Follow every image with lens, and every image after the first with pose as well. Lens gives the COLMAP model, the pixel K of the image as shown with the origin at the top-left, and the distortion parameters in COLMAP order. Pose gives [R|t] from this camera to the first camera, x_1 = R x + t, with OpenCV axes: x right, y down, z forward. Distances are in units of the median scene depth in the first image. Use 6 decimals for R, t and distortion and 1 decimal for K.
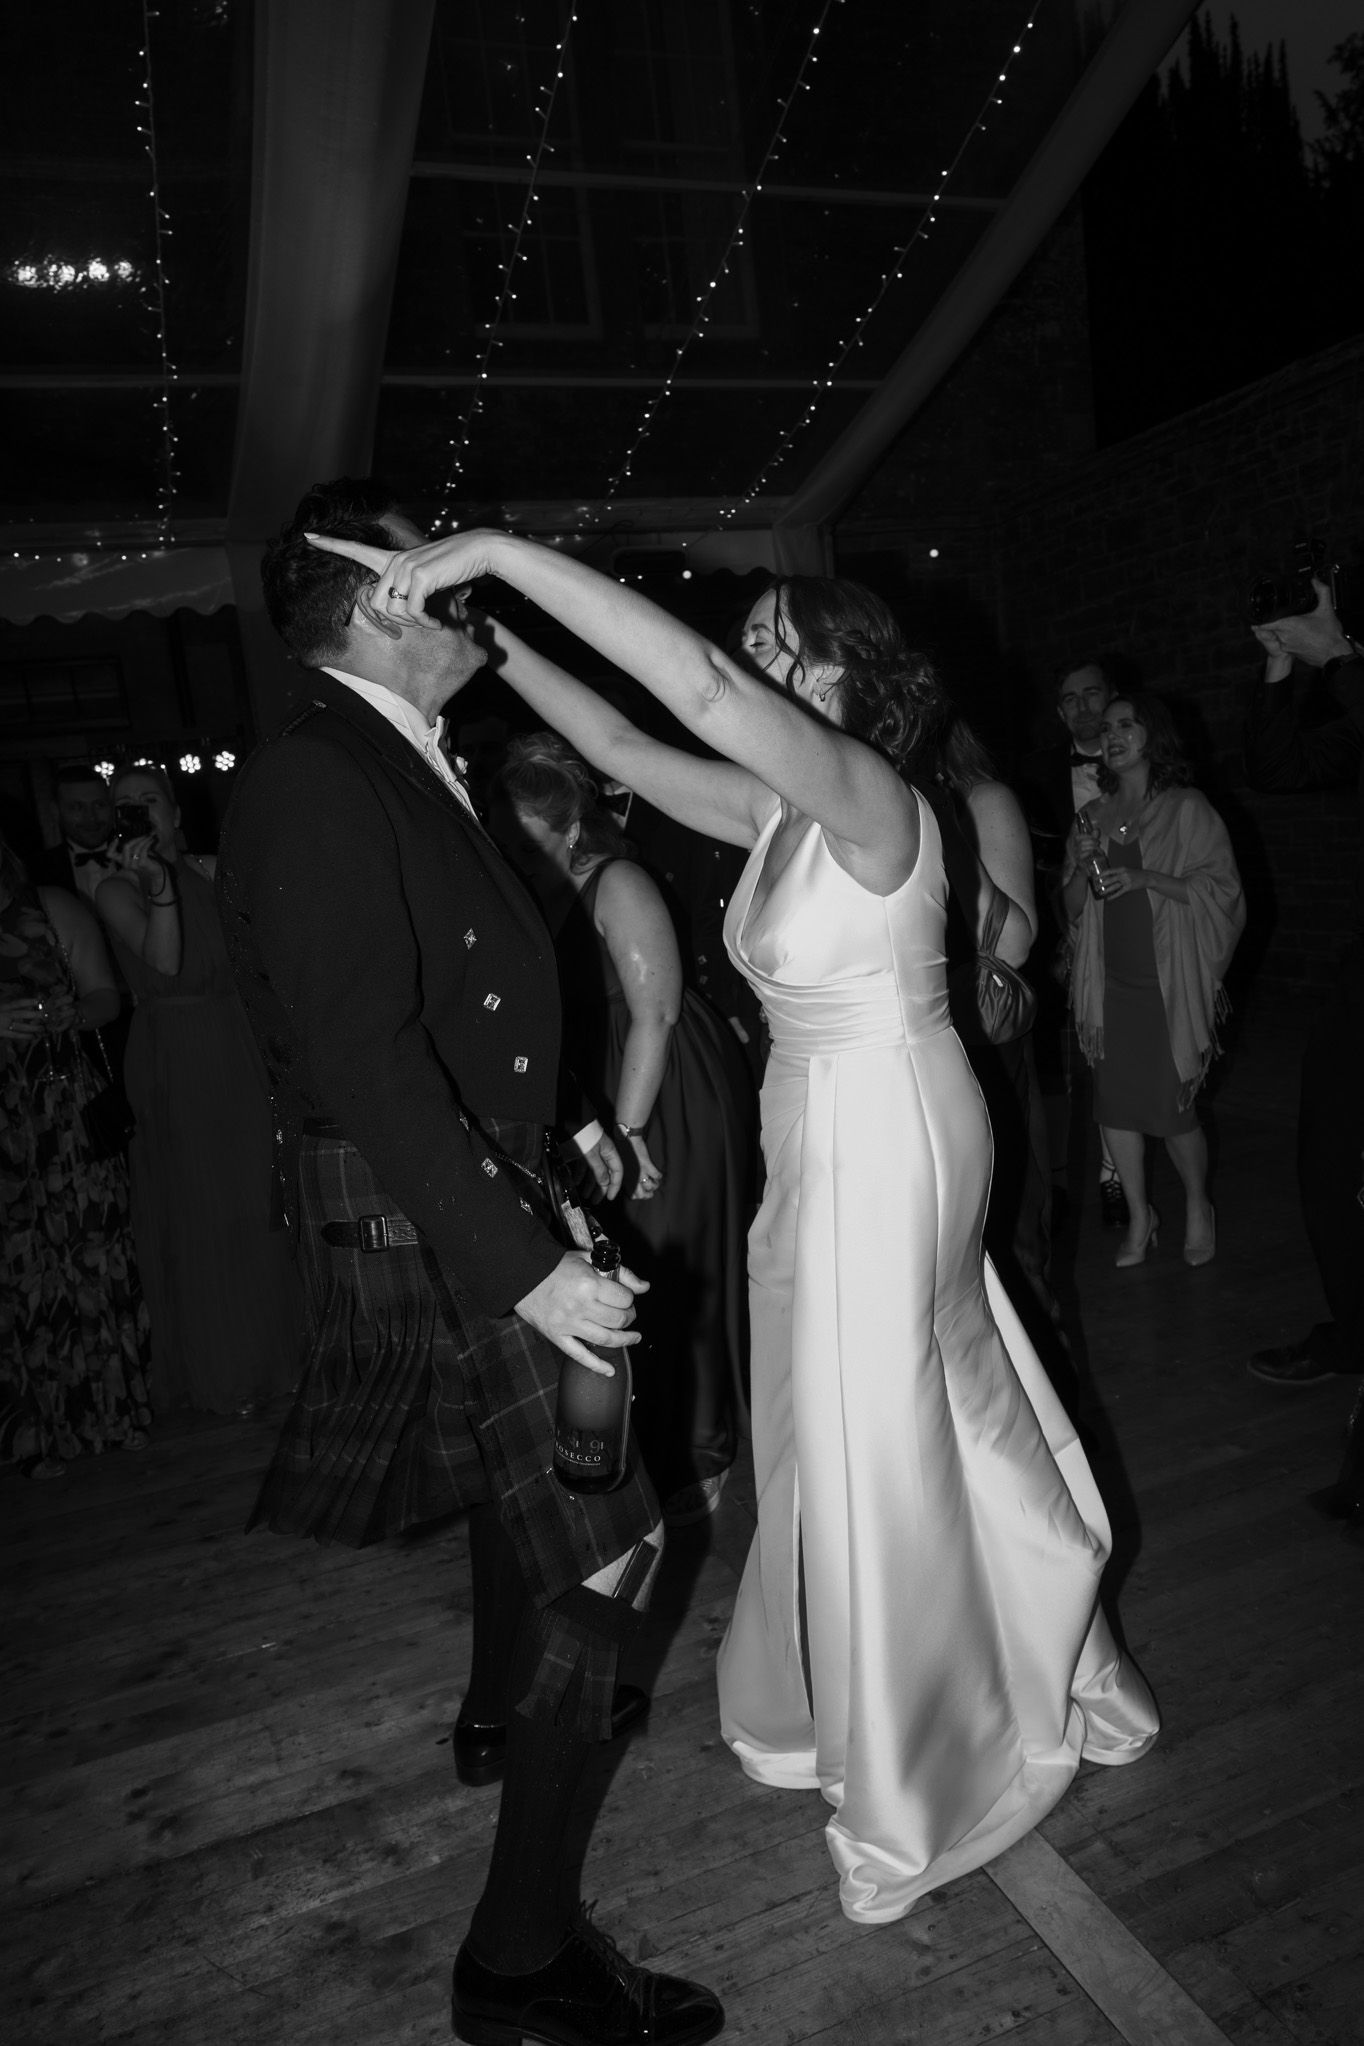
lens RADIAL K [[1375.3, 0, 677.2], [0, 1375.3, 1018.5], [0, 0, 1]] dist [-0.001119, 0.004035]
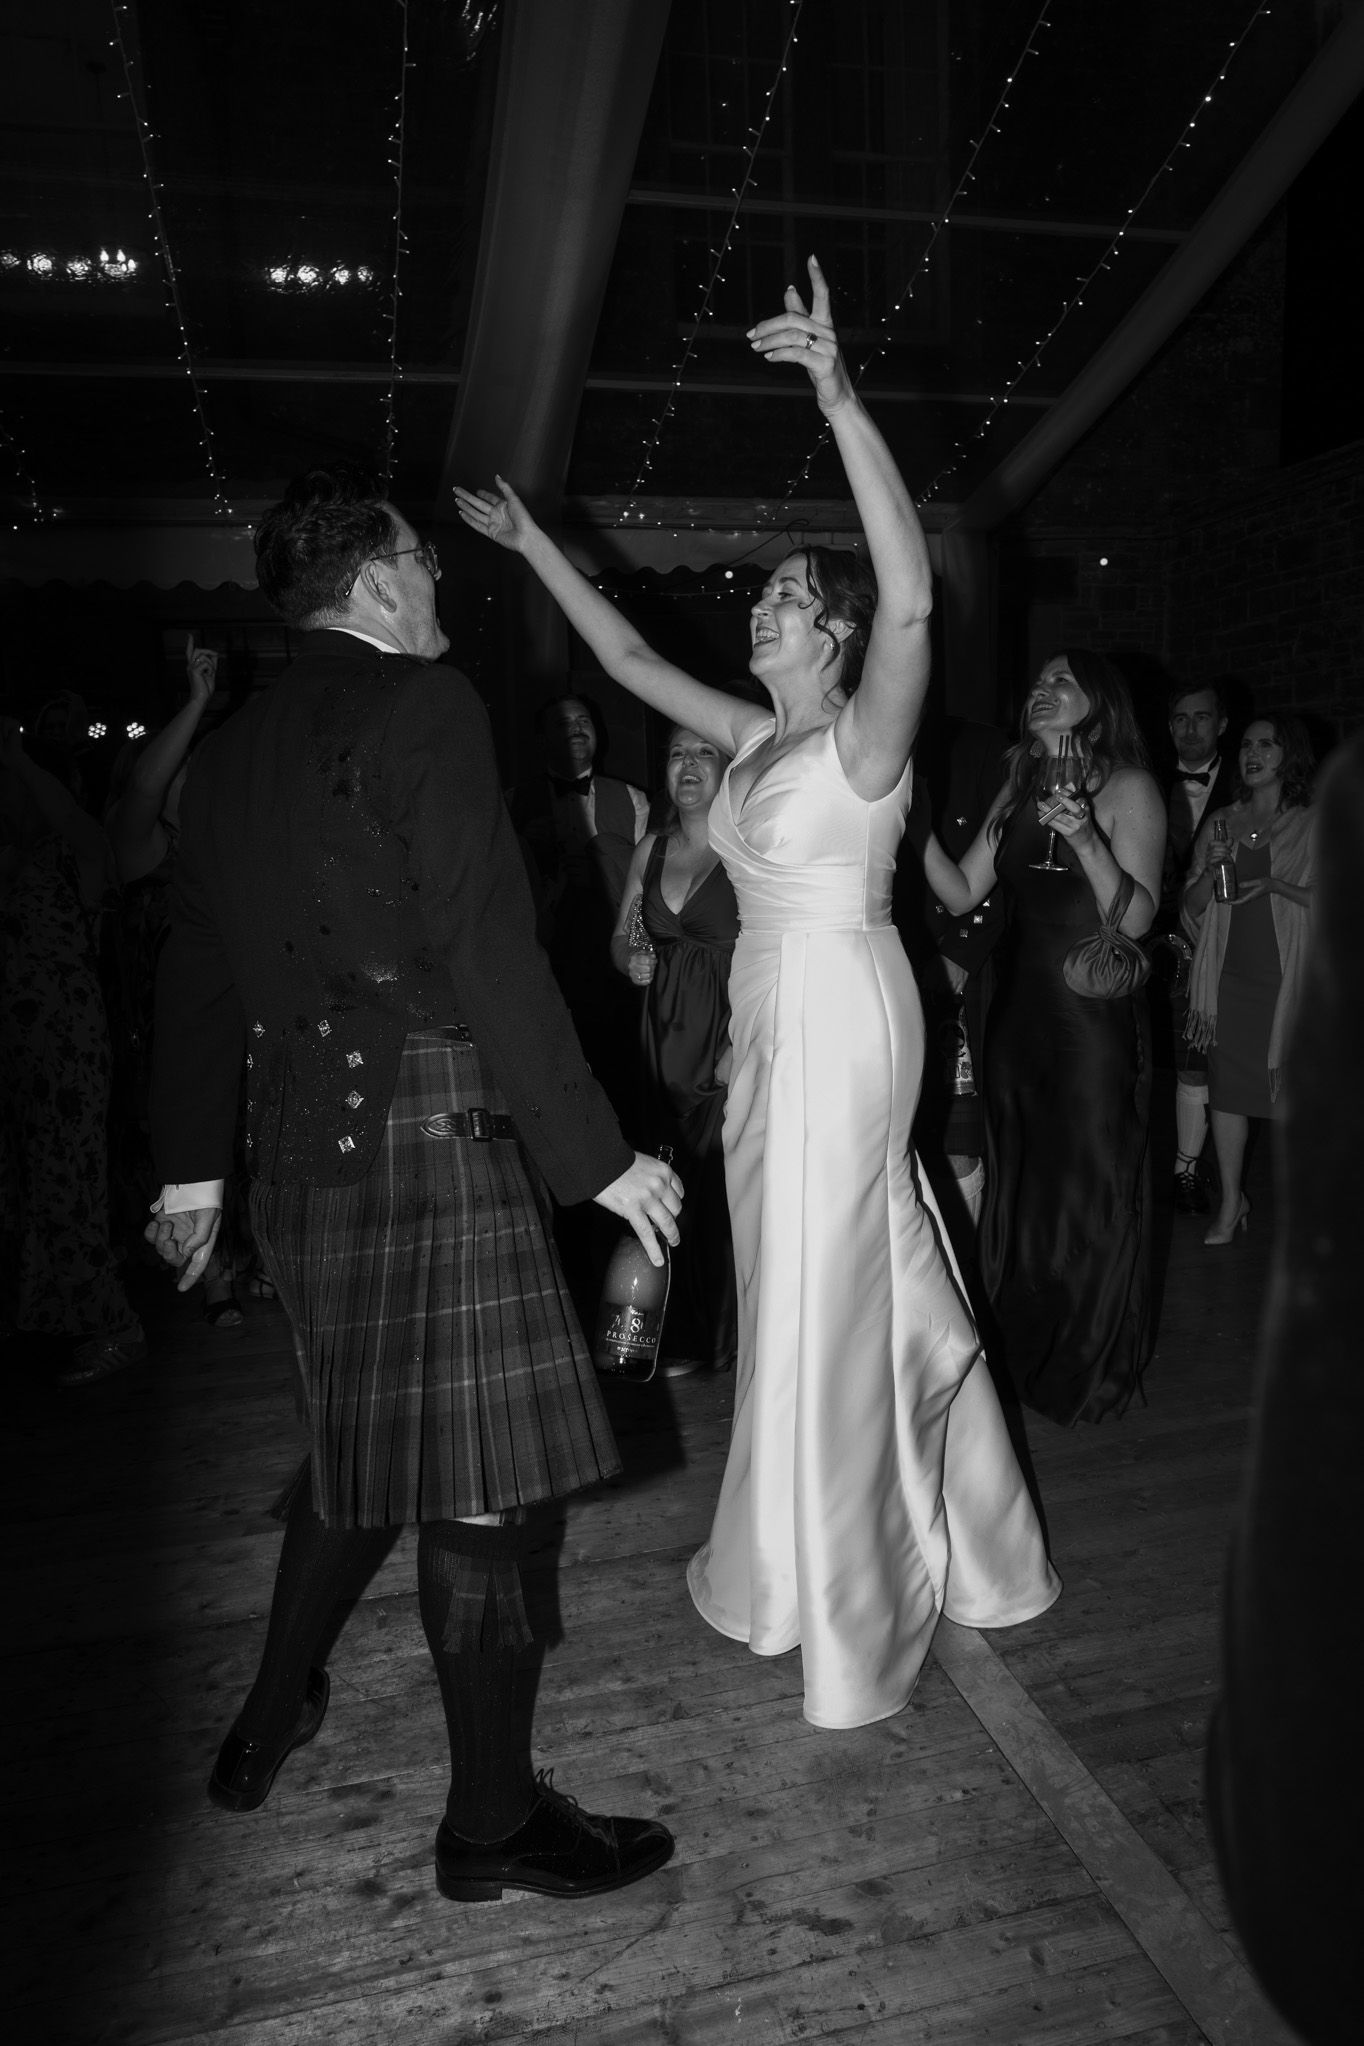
lens RADIAL K [[1340.0, 0, 674.6], [0, 1340.0, 1019.9], [0, 0, 1]] dist [0.002090, -0.003697]
pose [[0.990336, 0.087446, -0.107649, 0.044608], [-0.085145, 0.996034, 0.025800, 0.015042], [0.109478, -0.016385, 0.993854, -0.182202]]
